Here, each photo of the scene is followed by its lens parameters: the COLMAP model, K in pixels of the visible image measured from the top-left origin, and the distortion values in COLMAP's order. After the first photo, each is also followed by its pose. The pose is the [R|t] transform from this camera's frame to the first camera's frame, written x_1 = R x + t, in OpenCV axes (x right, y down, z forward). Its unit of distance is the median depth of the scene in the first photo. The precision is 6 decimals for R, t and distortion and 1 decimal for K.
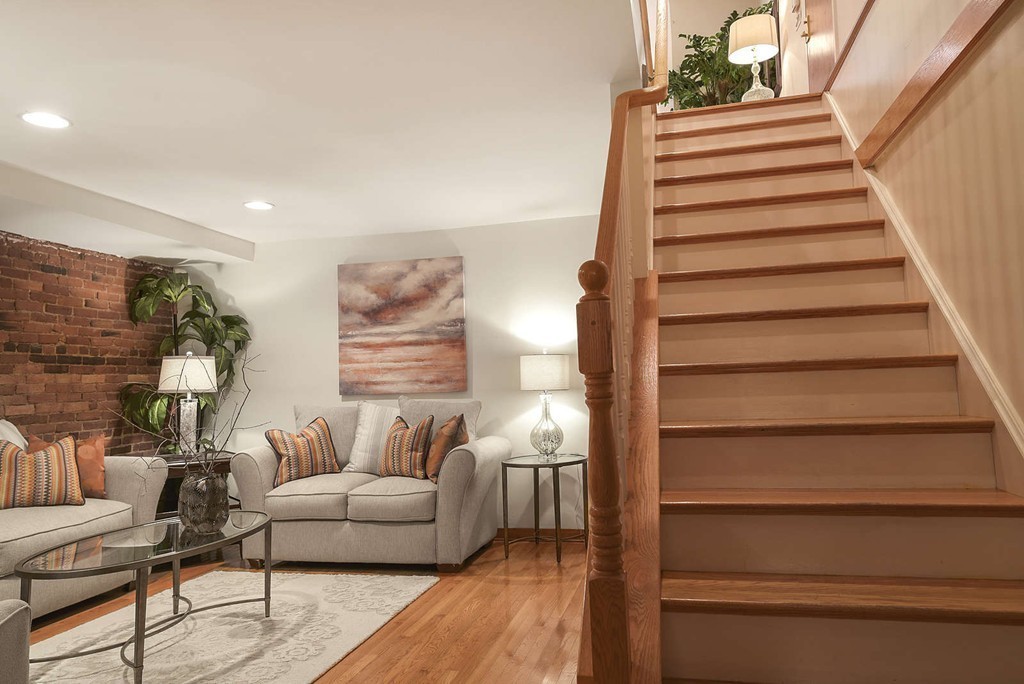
lens RADIAL K [[740.8, 0, 513.8], [0, 740.8, 329.2], [0, 0, 1]] dist [0.040915, -0.001903]
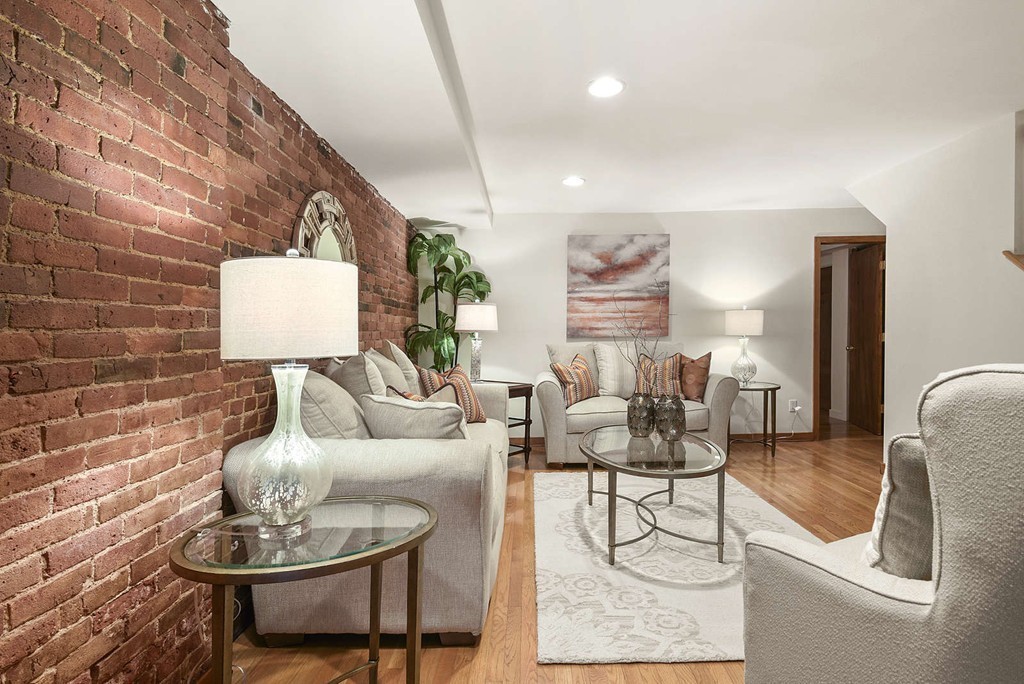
lens RADIAL K [[532.6, 0, 530.8], [0, 532.6, 335.8], [0, 0, 1]] dist [0.000555, 0.000054]
pose [[0.972610, 0.017427, 0.231791, -0.525718], [-0.033472, 0.997293, 0.065468, 0.028451], [-0.230022, -0.071434, 0.970560, 0.122992]]
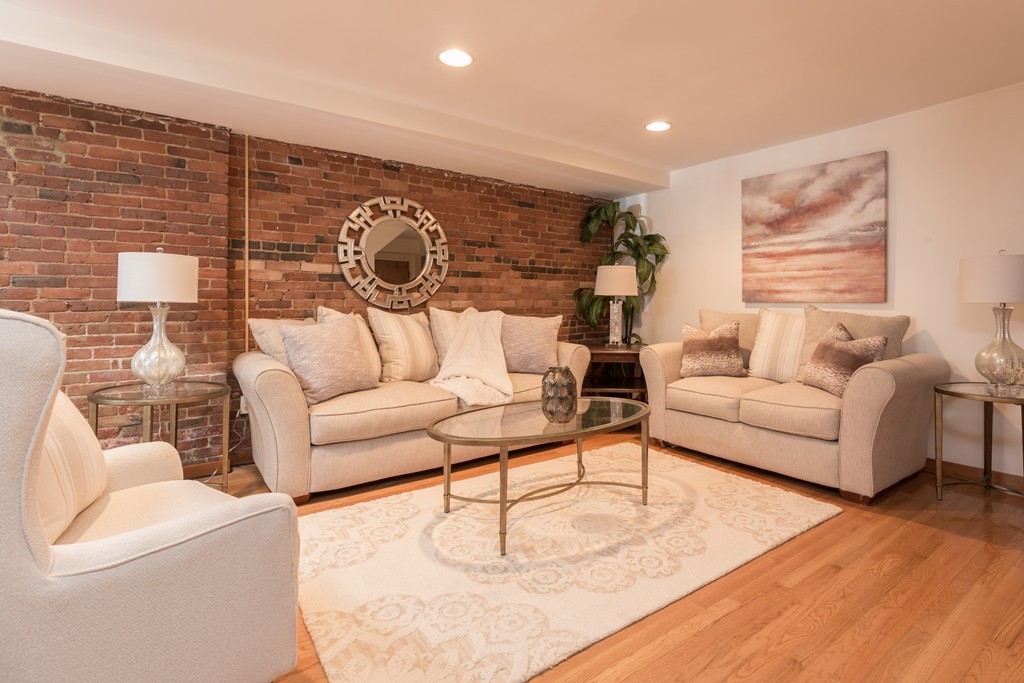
lens RADIAL K [[506.0, 0, 528.1], [0, 506.0, 295.8], [0, 0, 1]] dist [0.003226, 0.000517]
pose [[0.769216, 0.022491, -0.638592, -0.005420], [0.018950, 0.998138, 0.057980, 0.031970], [0.638707, -0.056700, 0.767358, 0.246397]]
